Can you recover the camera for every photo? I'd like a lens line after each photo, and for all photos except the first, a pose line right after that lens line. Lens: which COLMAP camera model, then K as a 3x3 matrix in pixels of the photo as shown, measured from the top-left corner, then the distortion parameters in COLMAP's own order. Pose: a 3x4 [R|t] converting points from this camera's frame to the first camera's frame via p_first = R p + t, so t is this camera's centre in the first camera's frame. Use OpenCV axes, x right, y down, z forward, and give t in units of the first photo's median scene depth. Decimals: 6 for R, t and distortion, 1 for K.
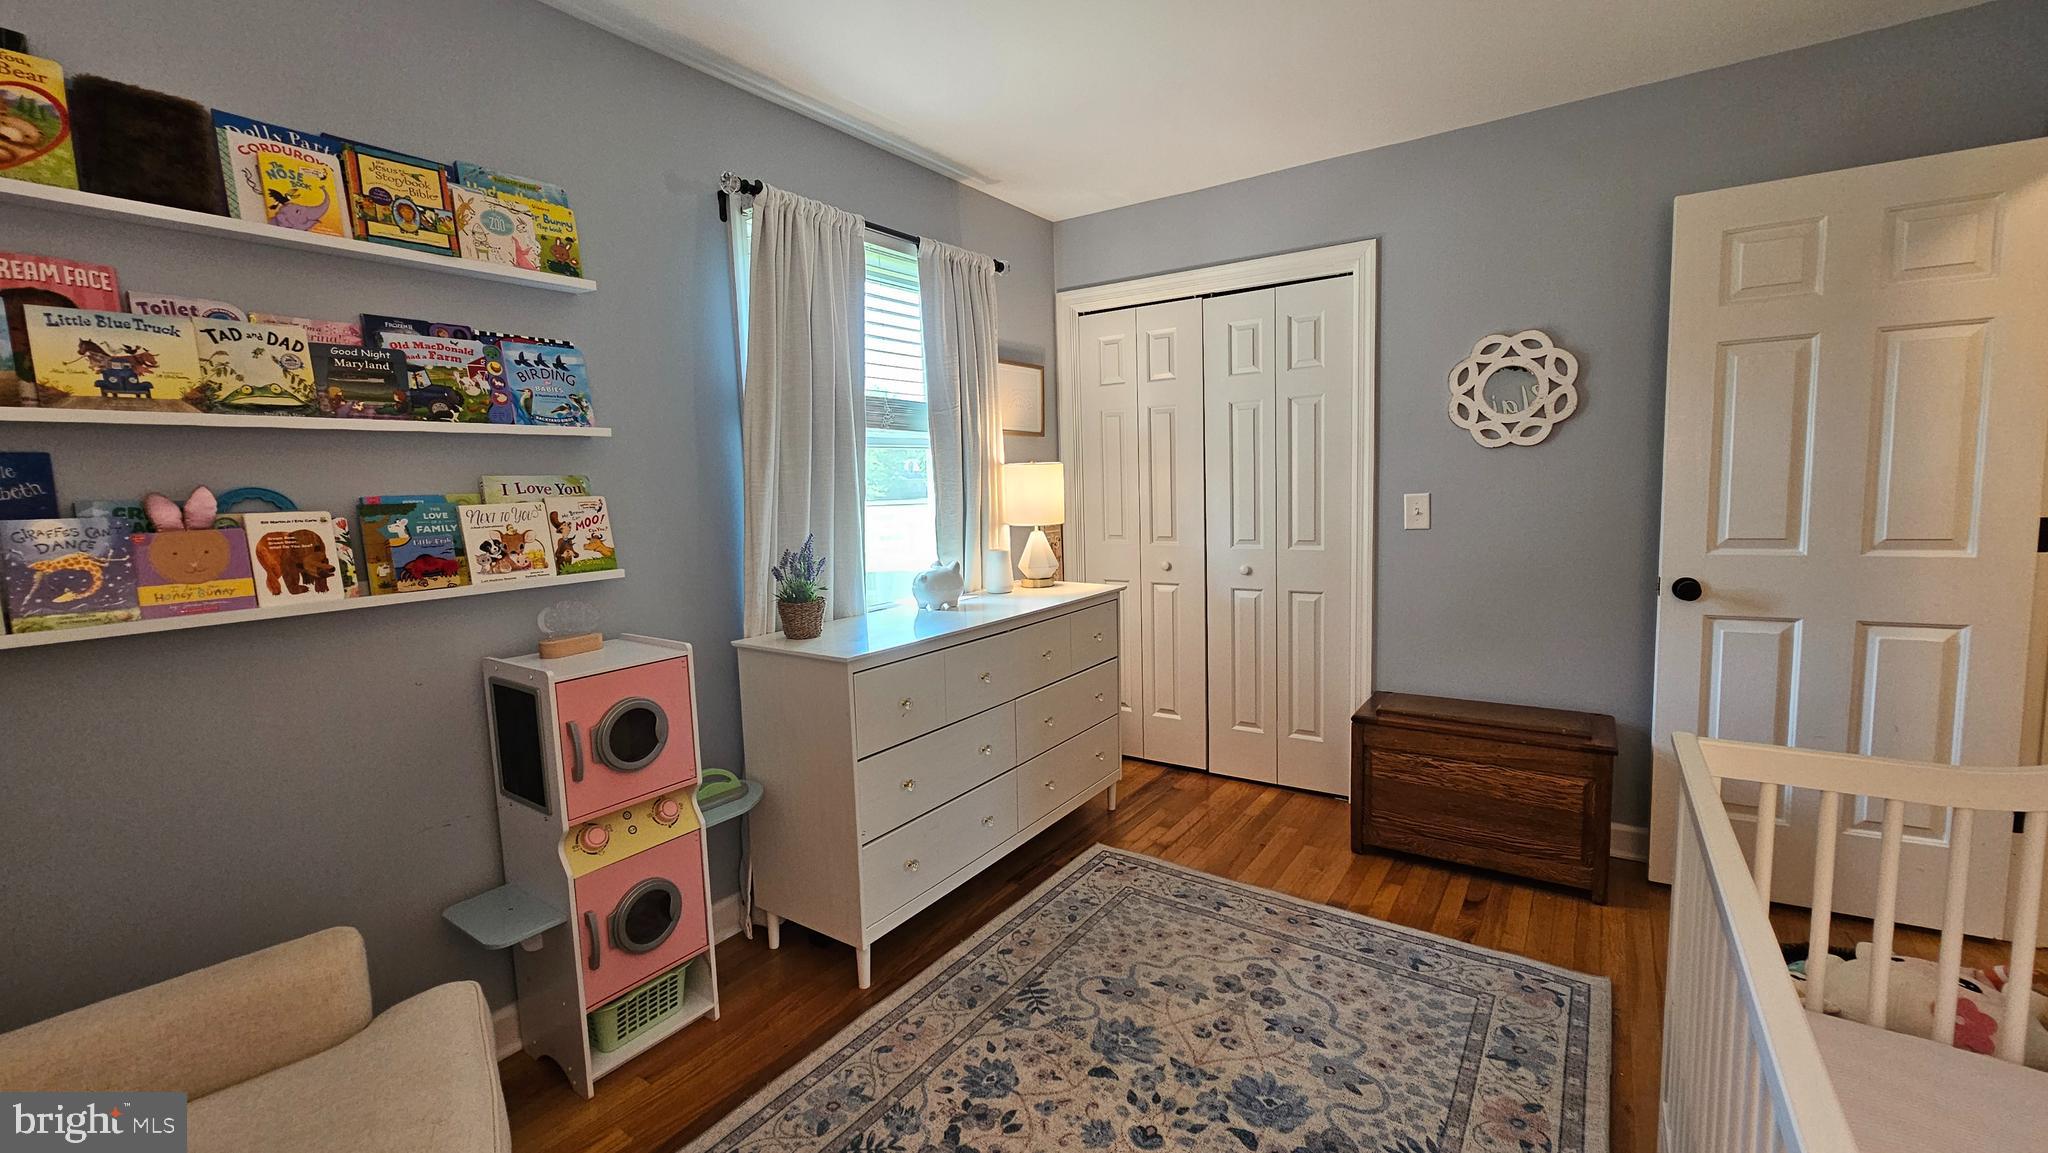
lens RADIAL K [[840.3, 0, 1030.6], [0, 840.3, 573.0], [0, 0, 1]] dist [0.000703, -0.000444]
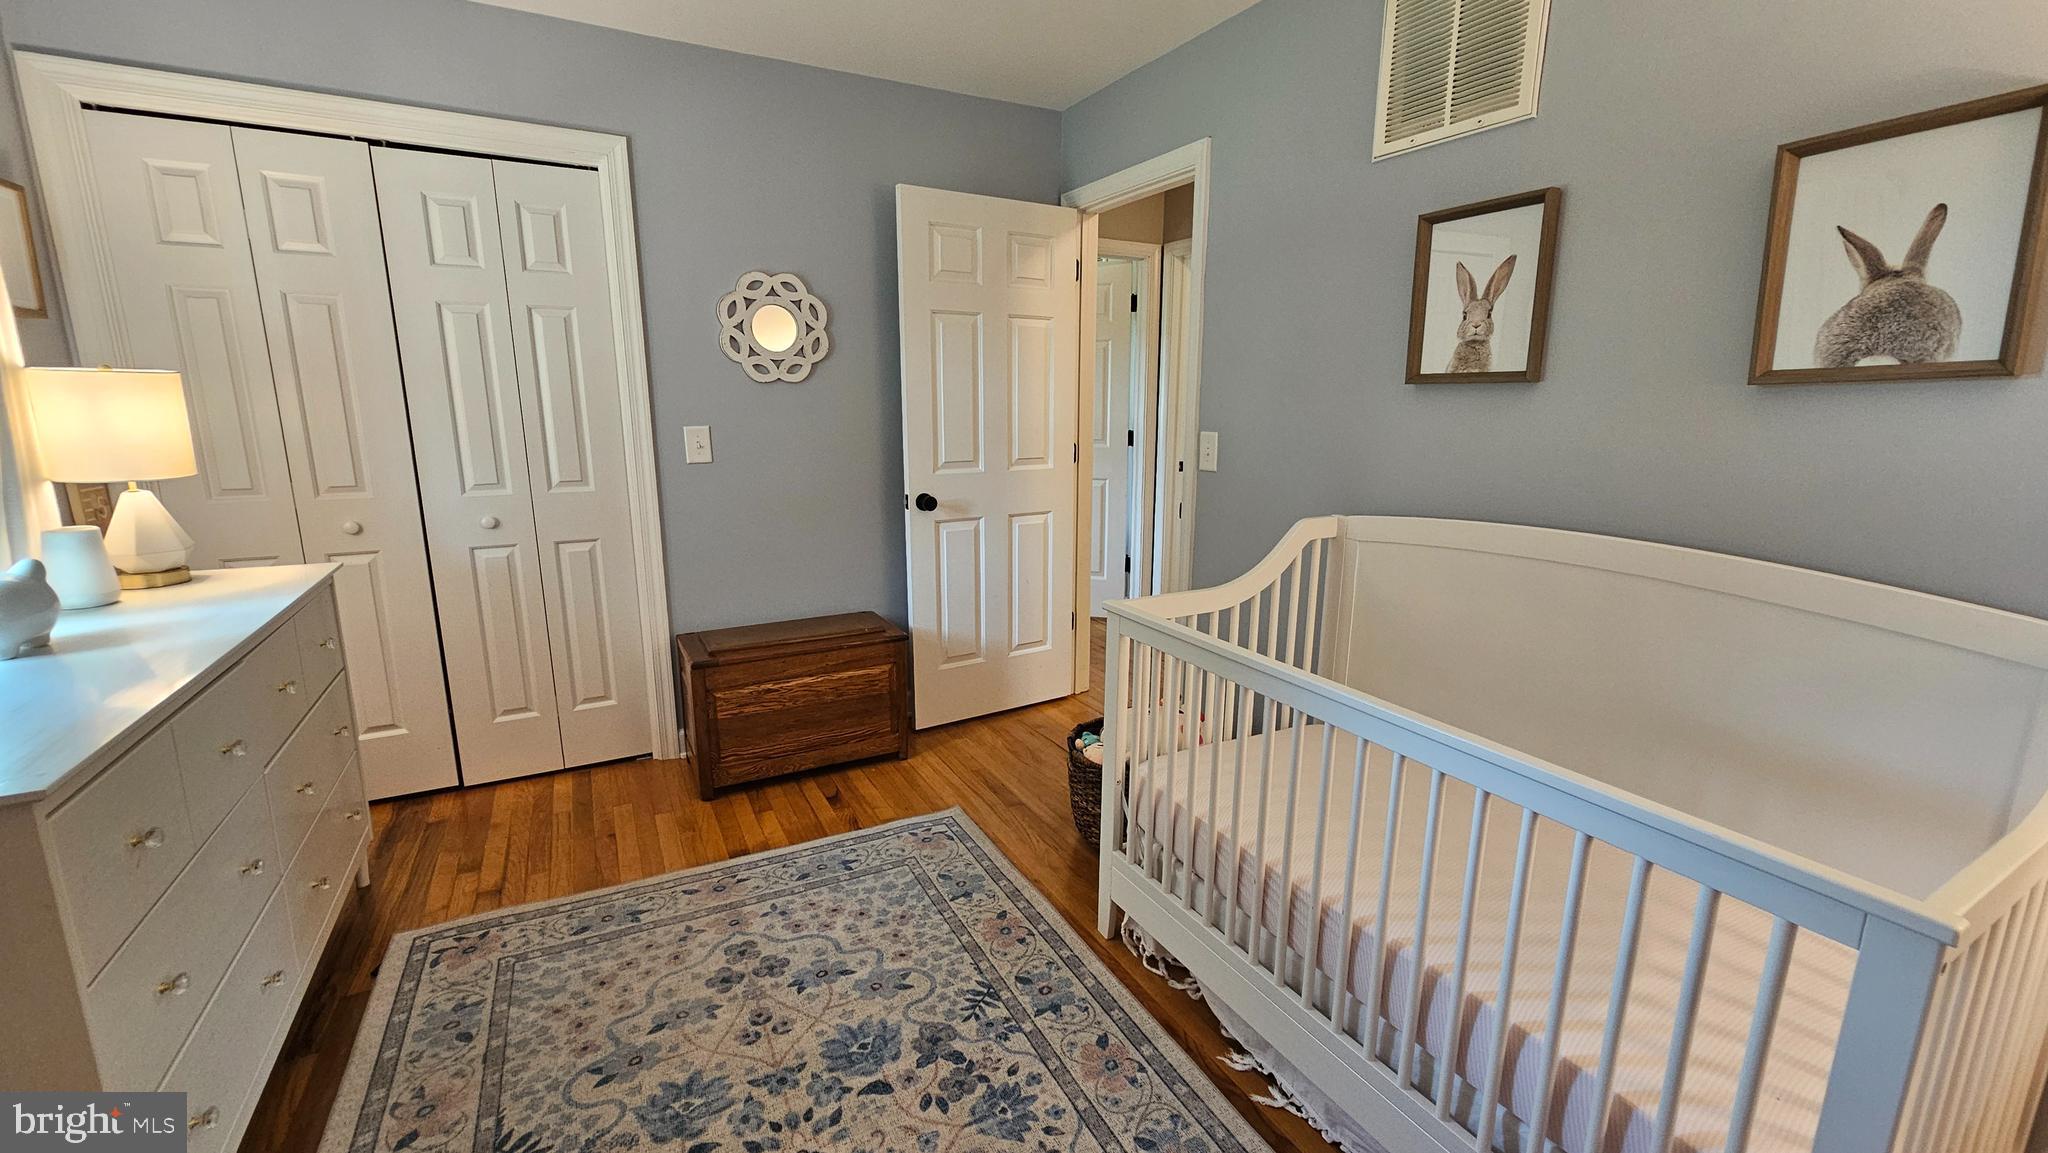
lens RADIAL K [[840.3, 0, 1033.3], [0, 840.3, 572.5], [0, 0, 1]] dist [0.000703, -0.000444]
pose [[0.457134, -0.150945, 0.876495, -0.290933], [0.076191, 0.988517, 0.130499, -0.029527], [-0.886128, 0.007126, 0.463385, 0.248438]]
